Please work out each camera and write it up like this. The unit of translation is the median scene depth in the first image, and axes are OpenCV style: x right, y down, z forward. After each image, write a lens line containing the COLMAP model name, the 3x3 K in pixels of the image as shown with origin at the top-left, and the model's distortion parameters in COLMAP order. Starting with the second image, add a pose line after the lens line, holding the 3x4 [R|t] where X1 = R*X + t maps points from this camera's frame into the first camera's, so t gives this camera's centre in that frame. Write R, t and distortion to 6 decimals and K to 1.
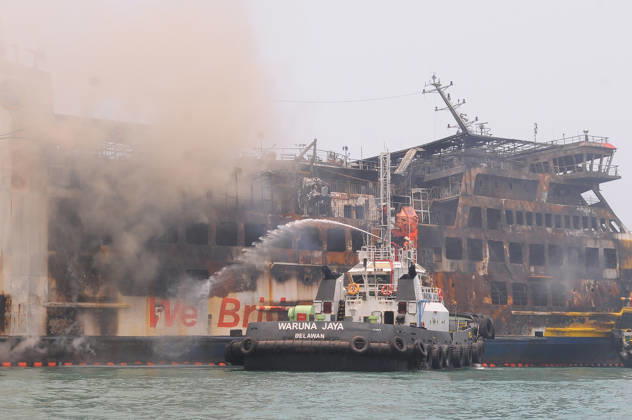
lens RADIAL K [[1413.1, 0, 316.0], [0, 1413.1, 210.0], [0, 0, 1]] dist [0.042557, 0.009056]
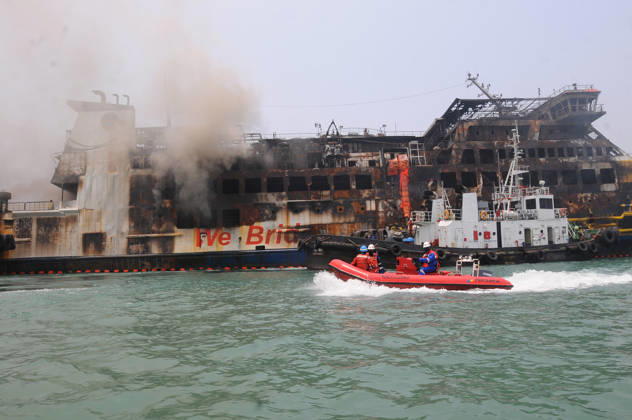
lens RADIAL K [[473.7, 0, 316.0], [0, 473.7, 210.0], [0, 0, 1]] dist [-0.052829, 0.006897]
pose [[0.799253, -0.090611, -0.594124, 0.269549], [0.094023, 0.995248, -0.025302, 0.056488], [0.593594, -0.035638, 0.803975, 0.541248]]
